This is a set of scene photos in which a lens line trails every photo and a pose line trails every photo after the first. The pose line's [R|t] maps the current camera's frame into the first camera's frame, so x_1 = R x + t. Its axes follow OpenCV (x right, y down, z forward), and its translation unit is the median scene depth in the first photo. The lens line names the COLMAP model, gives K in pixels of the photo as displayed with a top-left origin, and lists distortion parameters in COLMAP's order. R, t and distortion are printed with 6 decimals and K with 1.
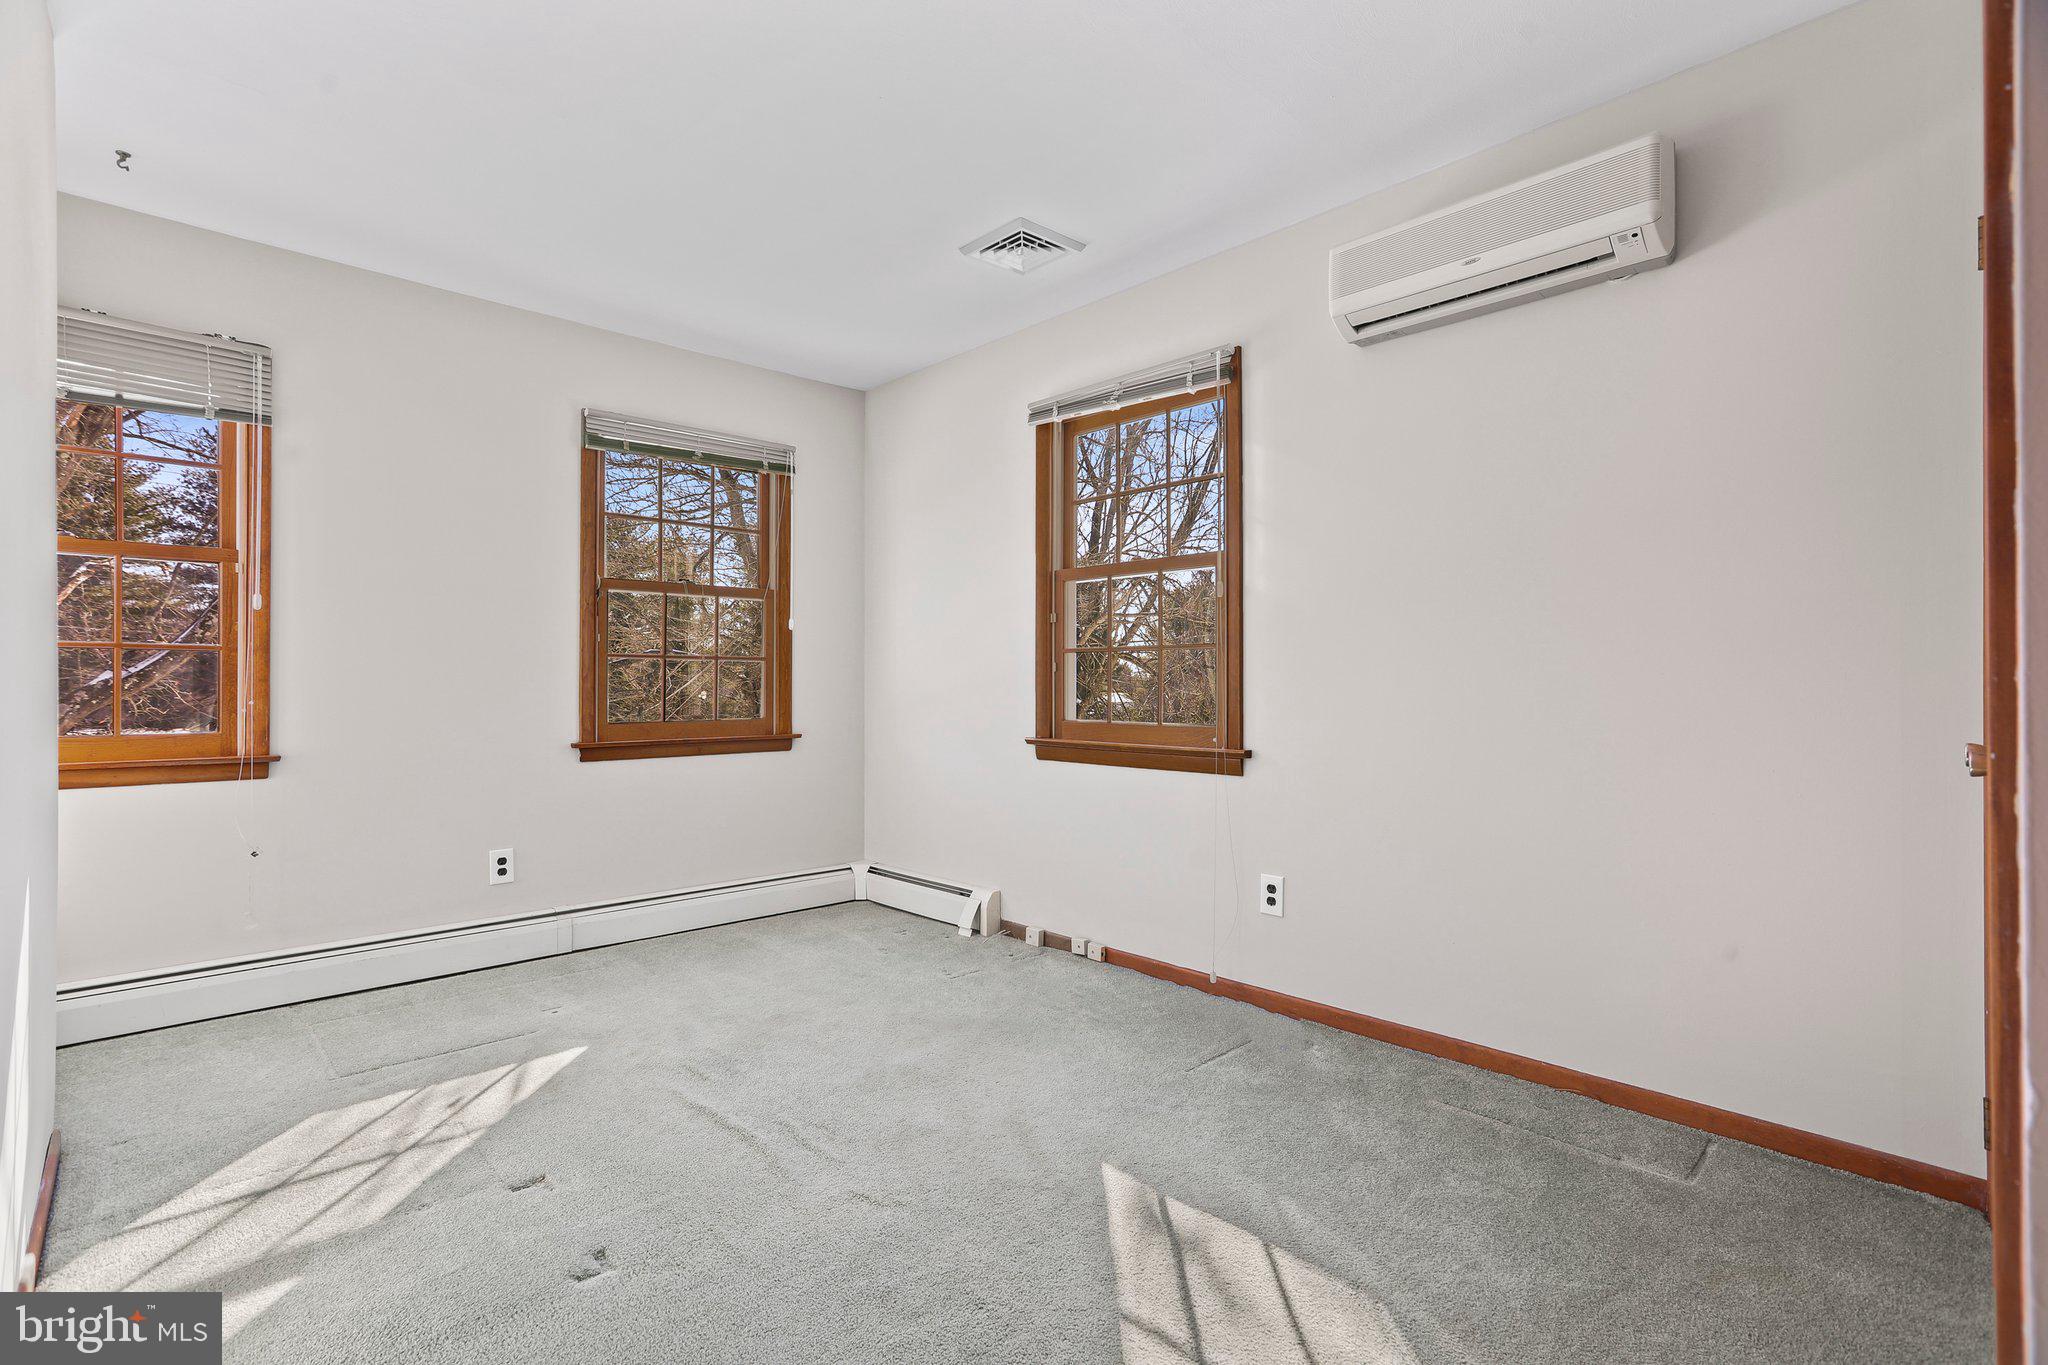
lens RADIAL K [[931.9, 0, 1017.3], [0, 931.9, 696.8], [0, 0, 1]] dist [-0.044076, 0.022684]
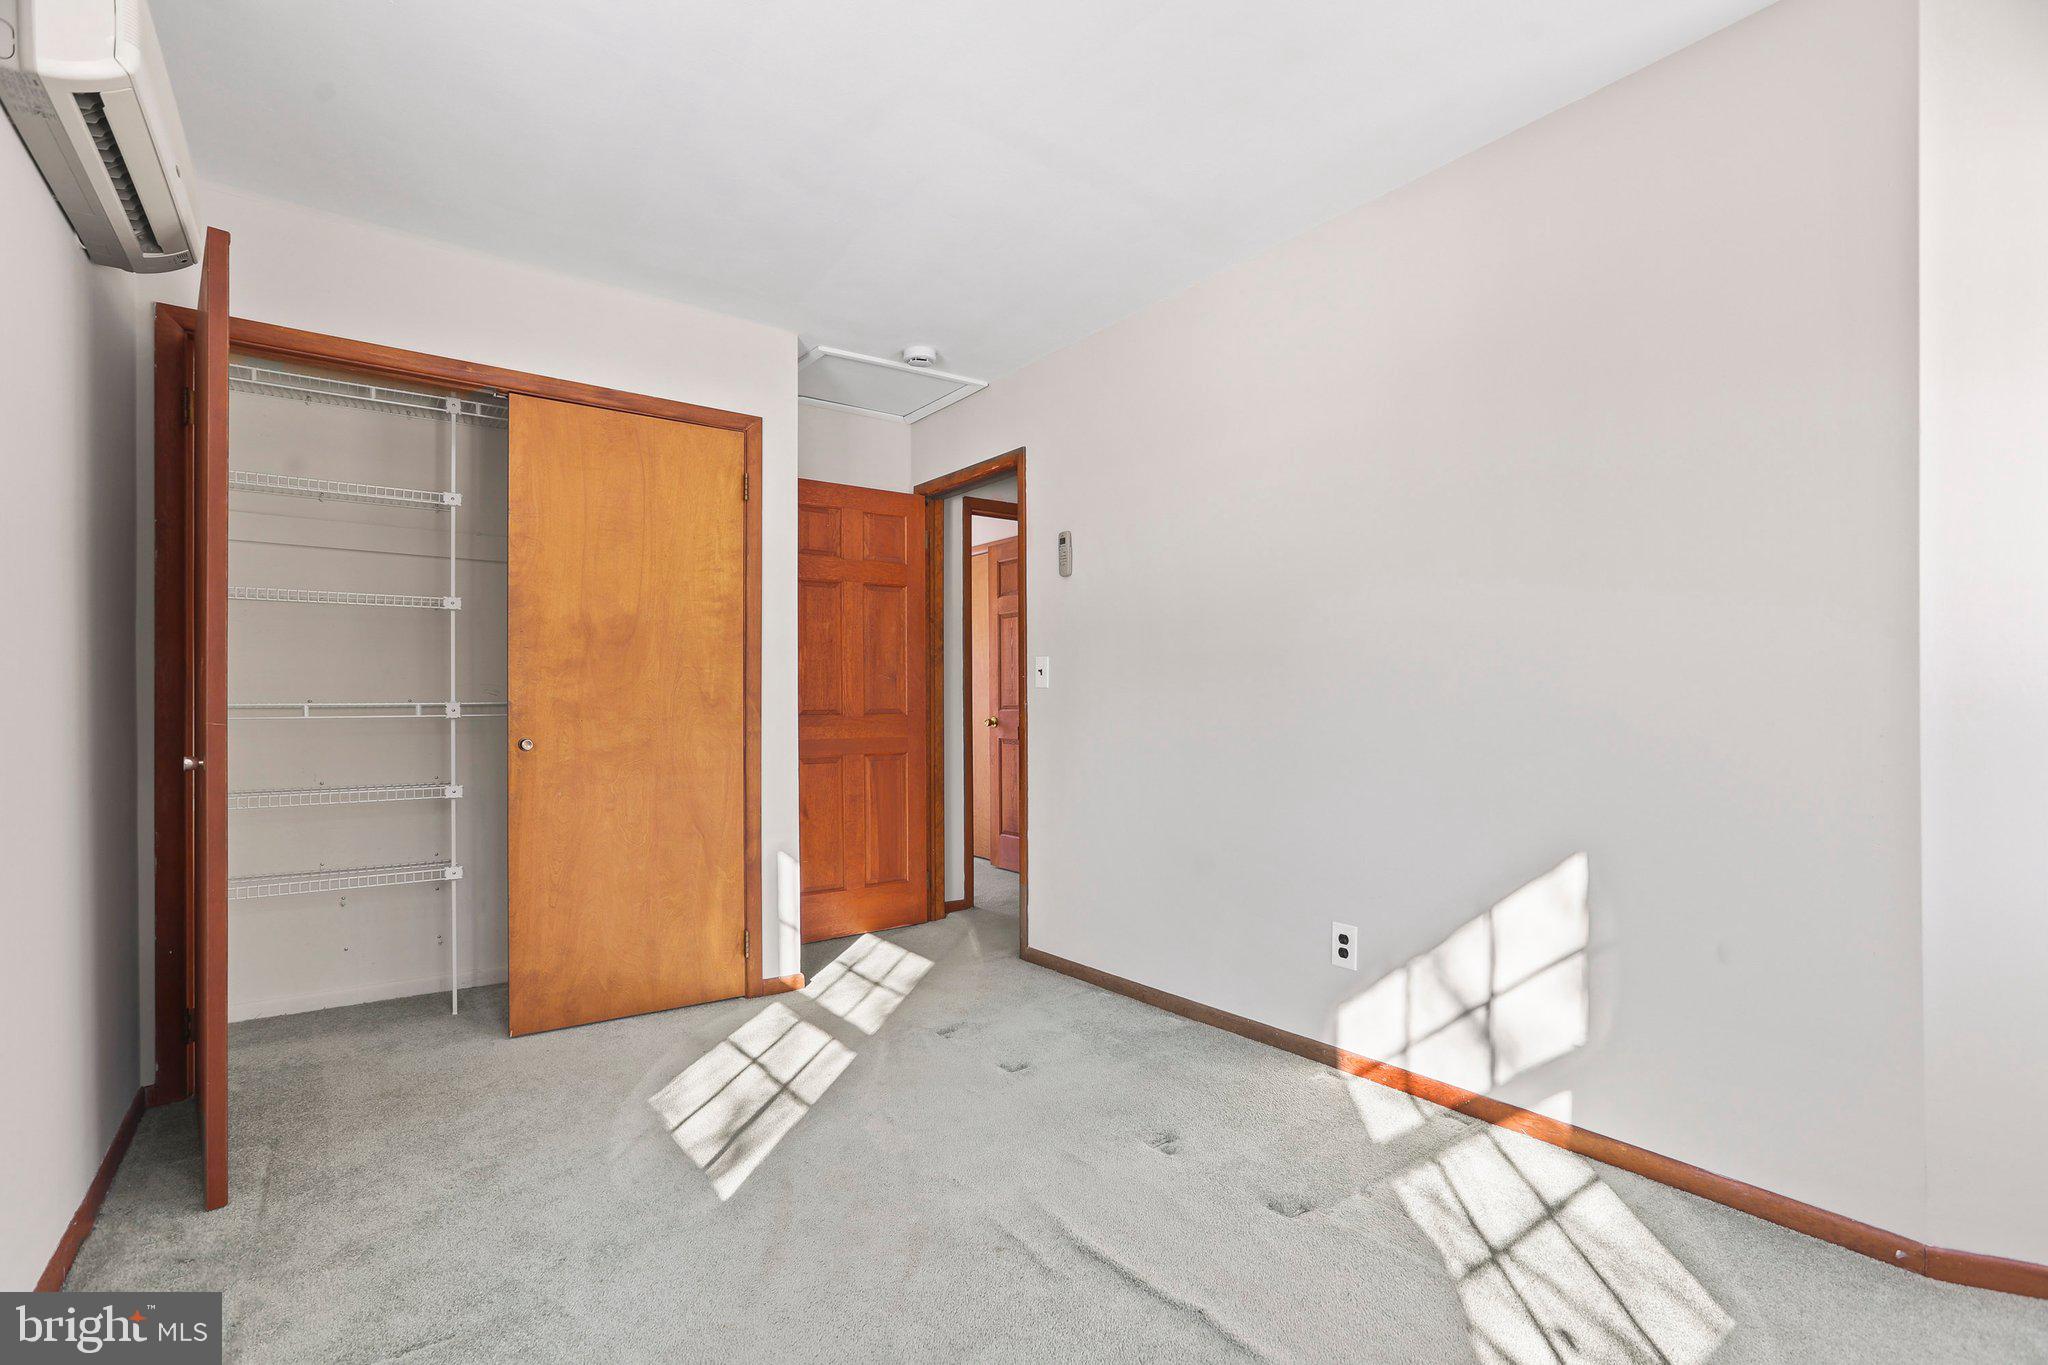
lens RADIAL K [[931.9, 0, 1017.3], [0, 931.9, 696.8], [0, 0, 1]] dist [-0.044076, 0.022684]
pose [[-0.991055, 0.004642, 0.133371, -0.381015], [0.004035, 0.999980, -0.004820, -0.025824], [-0.133391, -0.004239, -0.991054, 2.110963]]
